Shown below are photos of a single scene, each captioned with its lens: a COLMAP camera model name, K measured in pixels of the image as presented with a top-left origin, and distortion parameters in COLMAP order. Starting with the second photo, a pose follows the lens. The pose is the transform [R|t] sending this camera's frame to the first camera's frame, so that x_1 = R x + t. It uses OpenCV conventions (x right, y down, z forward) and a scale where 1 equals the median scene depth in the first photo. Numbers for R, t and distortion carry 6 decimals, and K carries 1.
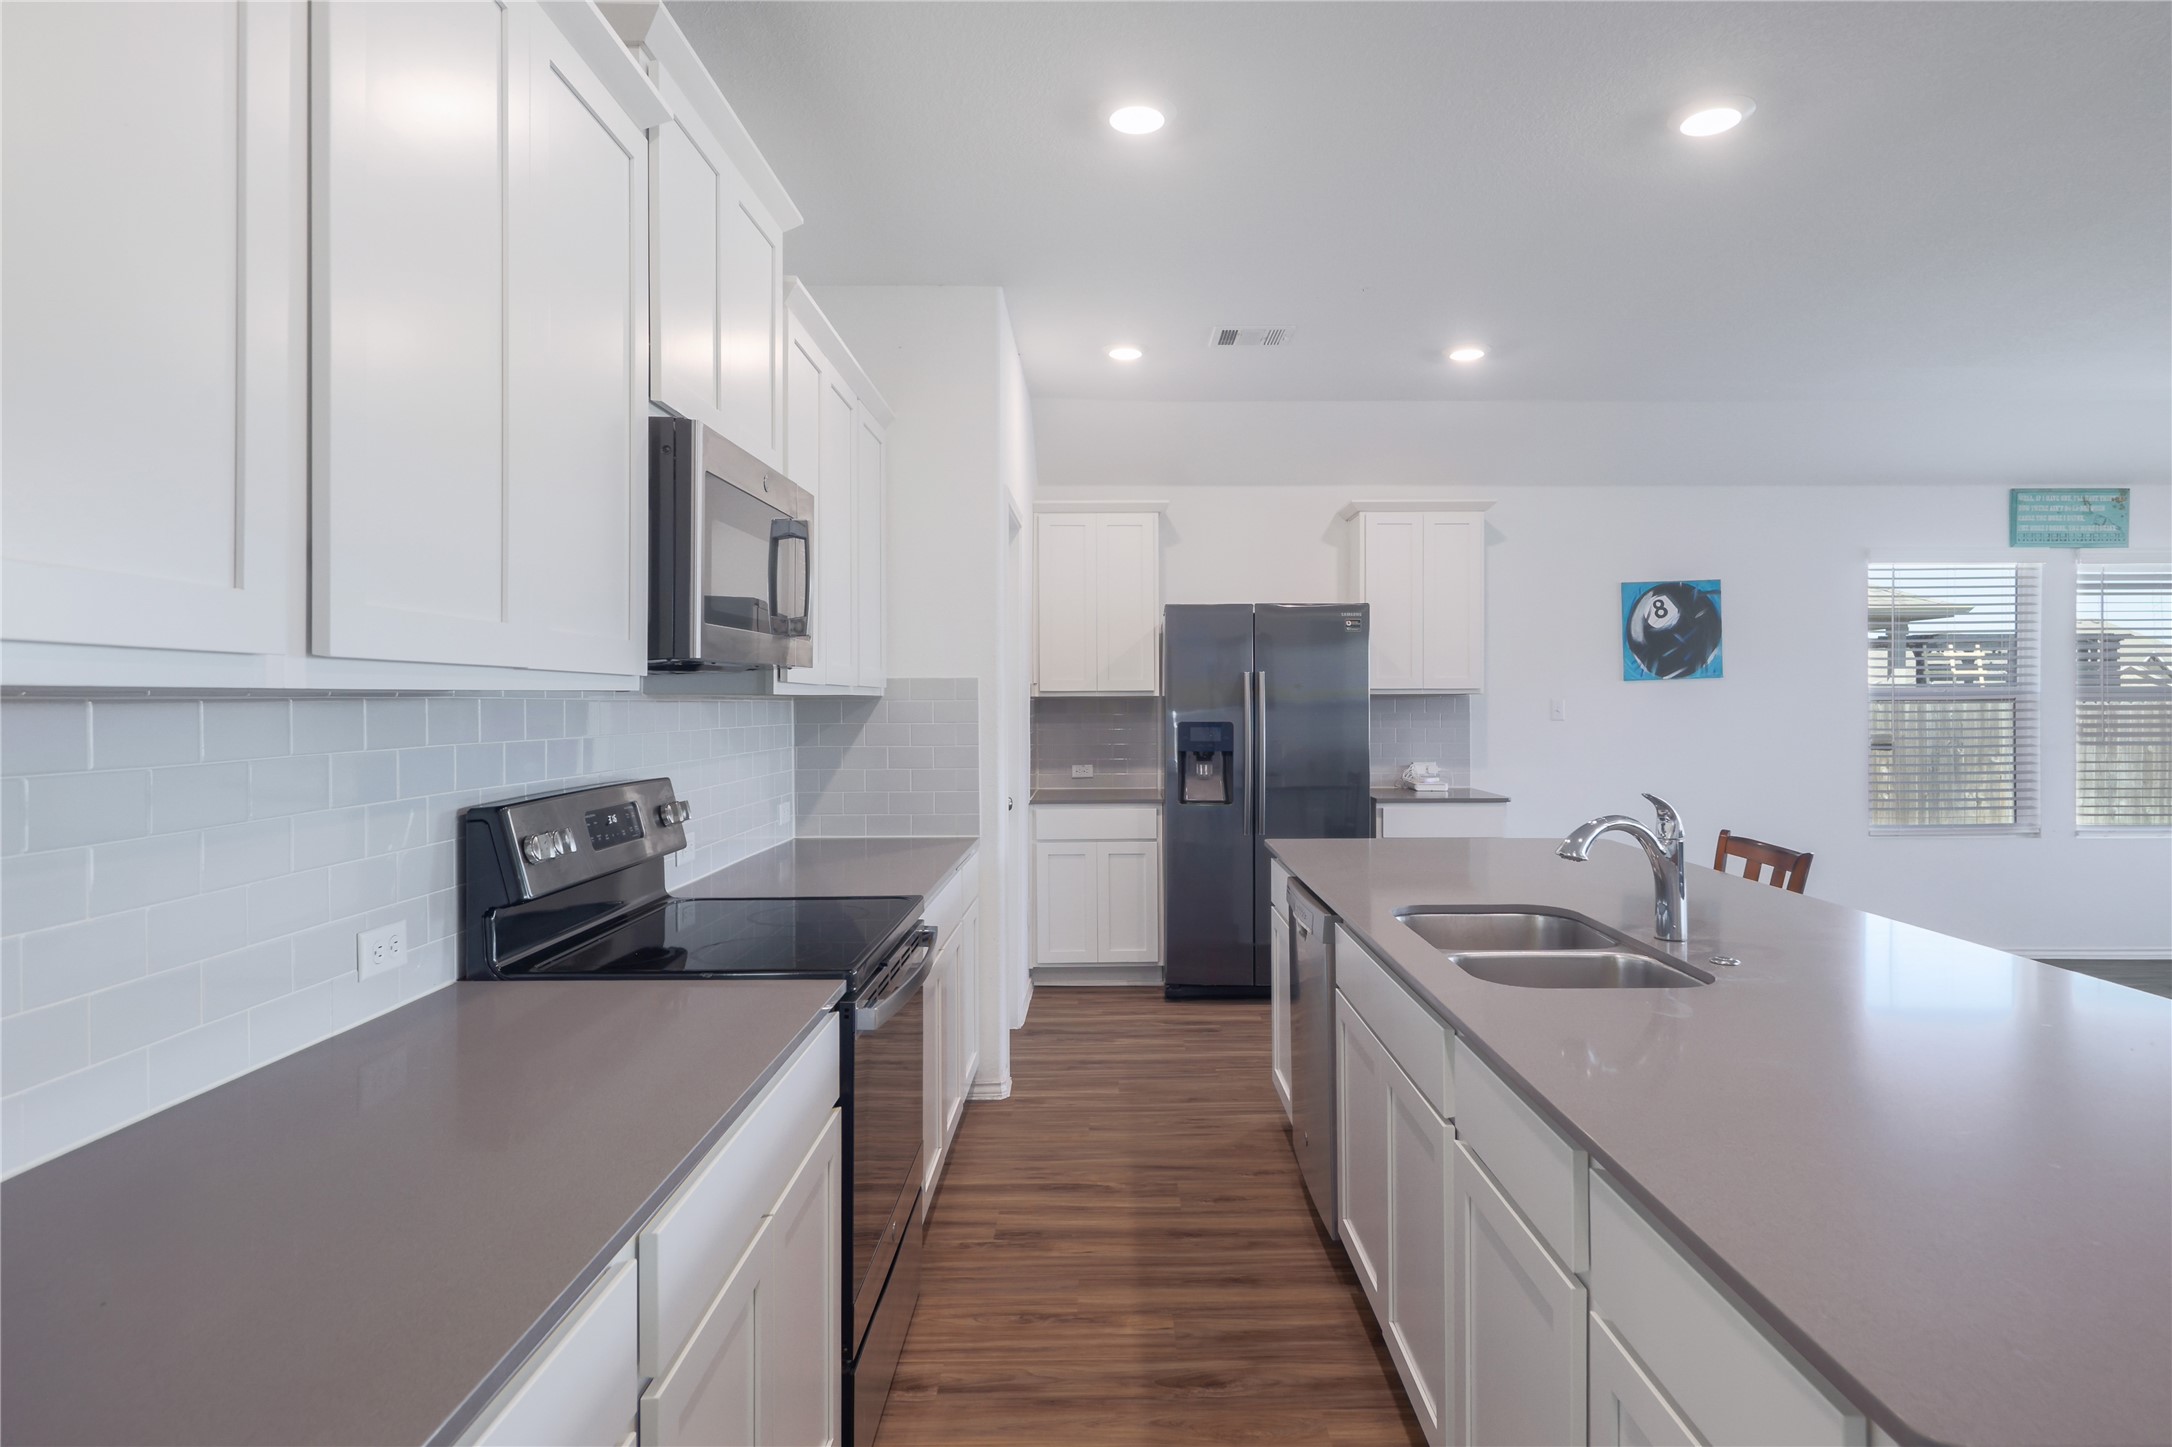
lens RADIAL K [[1140.8, 0, 1086.0], [0, 1140.8, 723.5], [0, 0, 1]] dist [-0.002852, -0.000279]
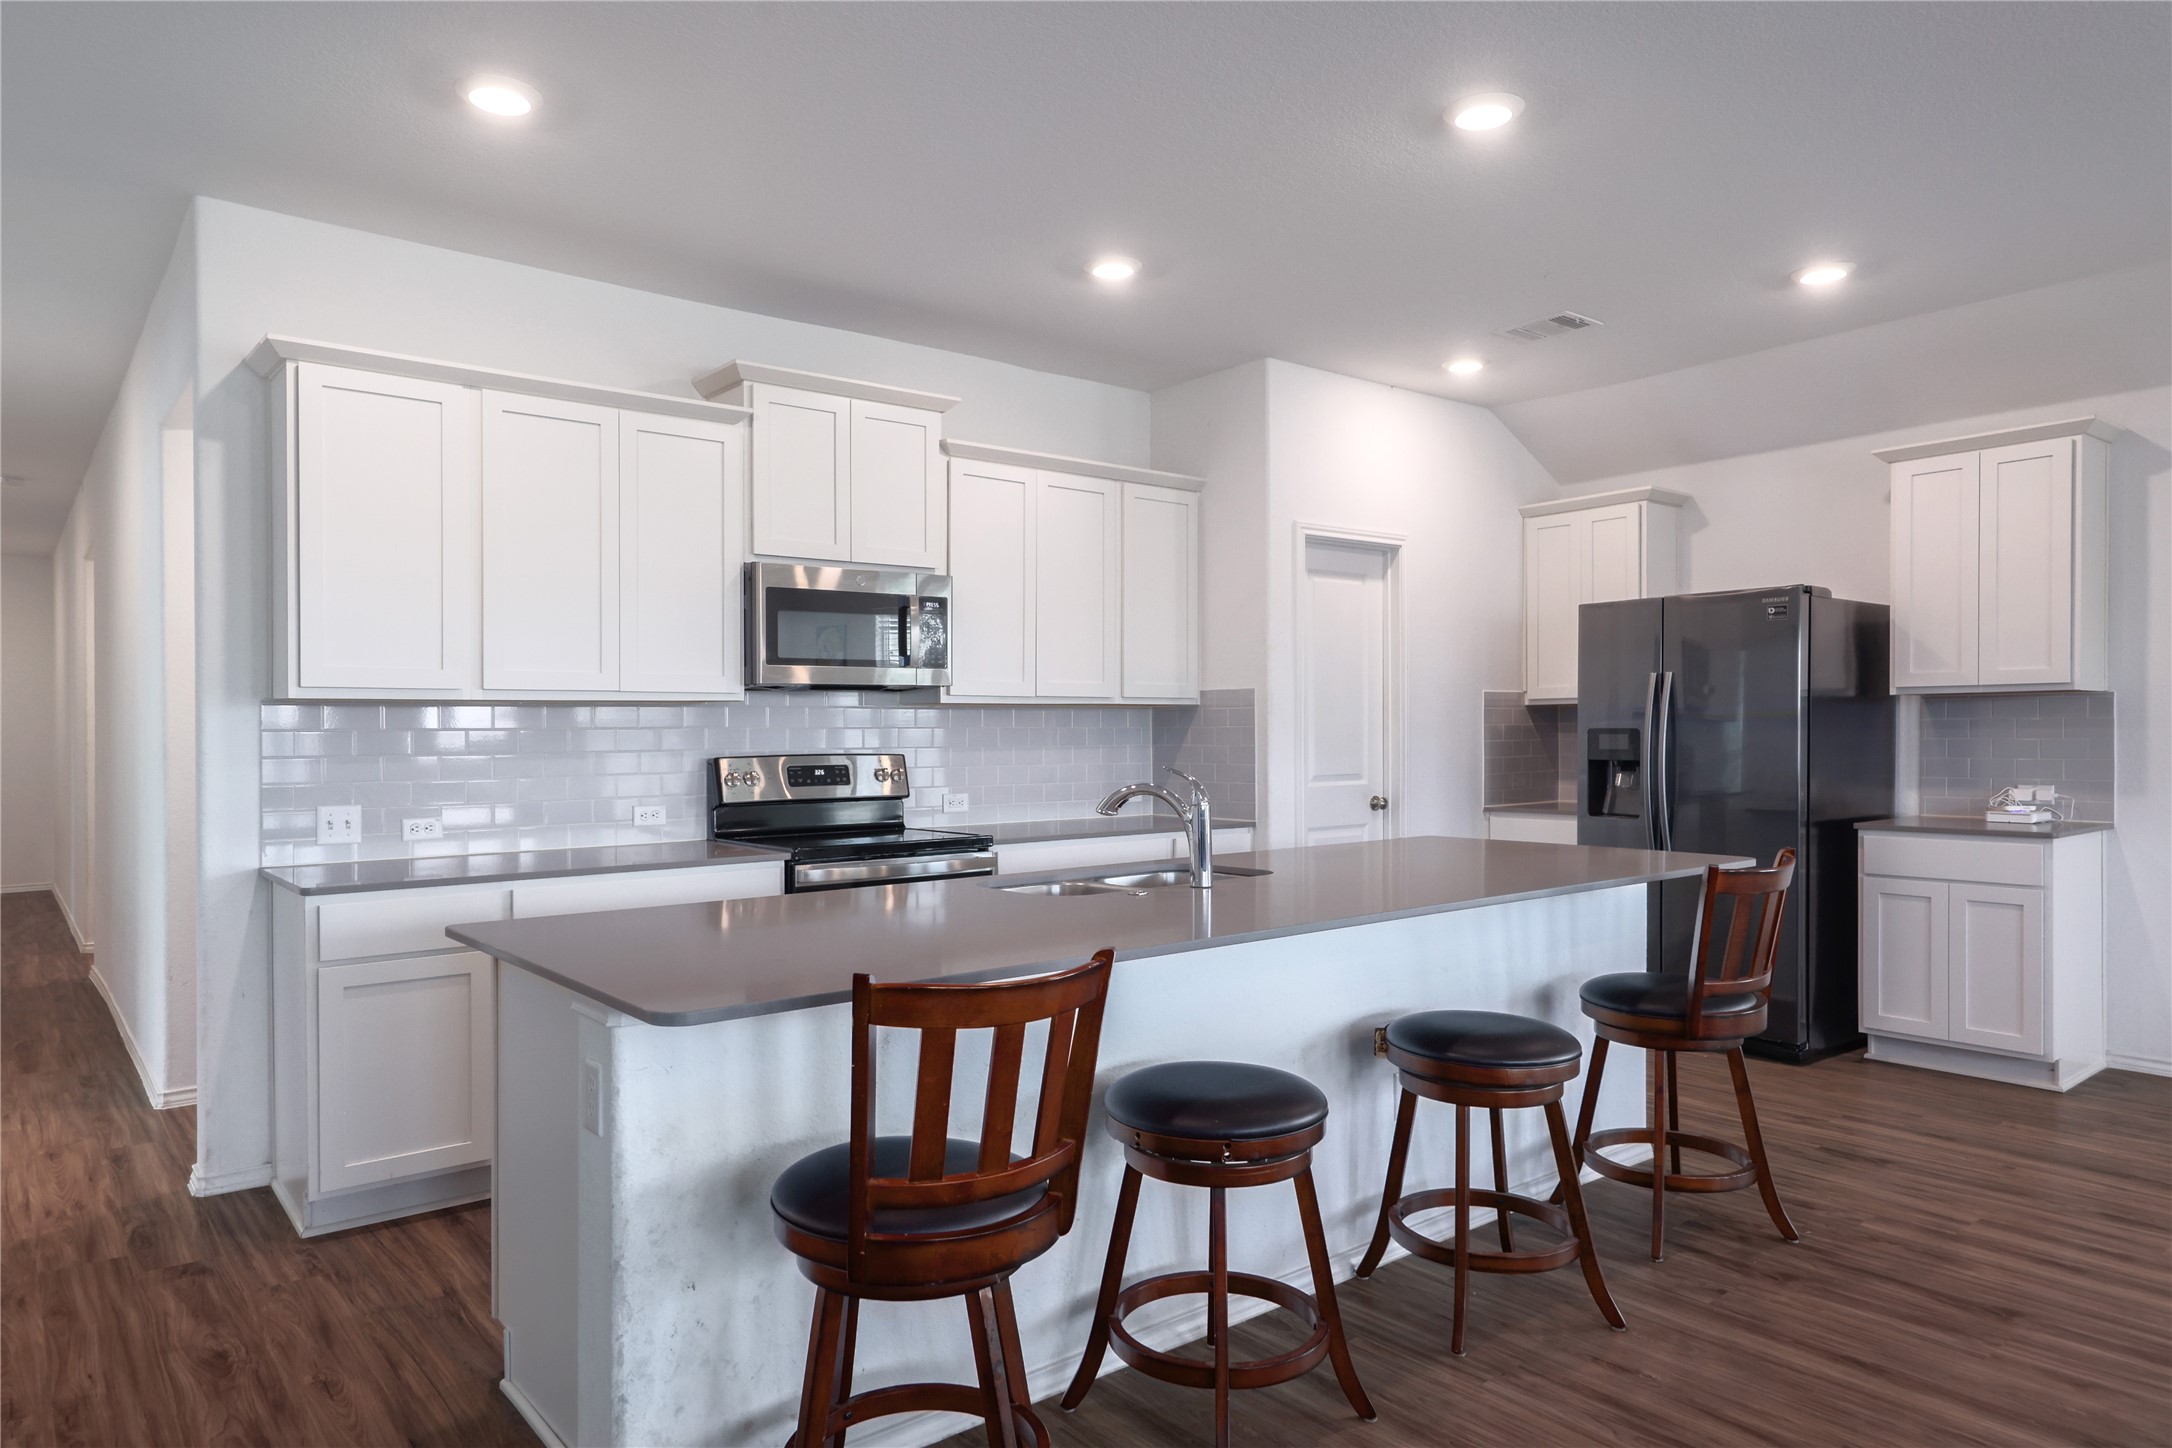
lens RADIAL K [[1336.0, 0, 1086.0], [0, 1336.0, 724.0], [0, 0, 1]] dist [0.001485, 0.000446]
pose [[0.644126, -0.004894, -0.764903, 0.848101], [-0.009226, 0.999857, -0.014166, 0.018636], [0.764863, 0.016181, 0.643989, -0.027581]]
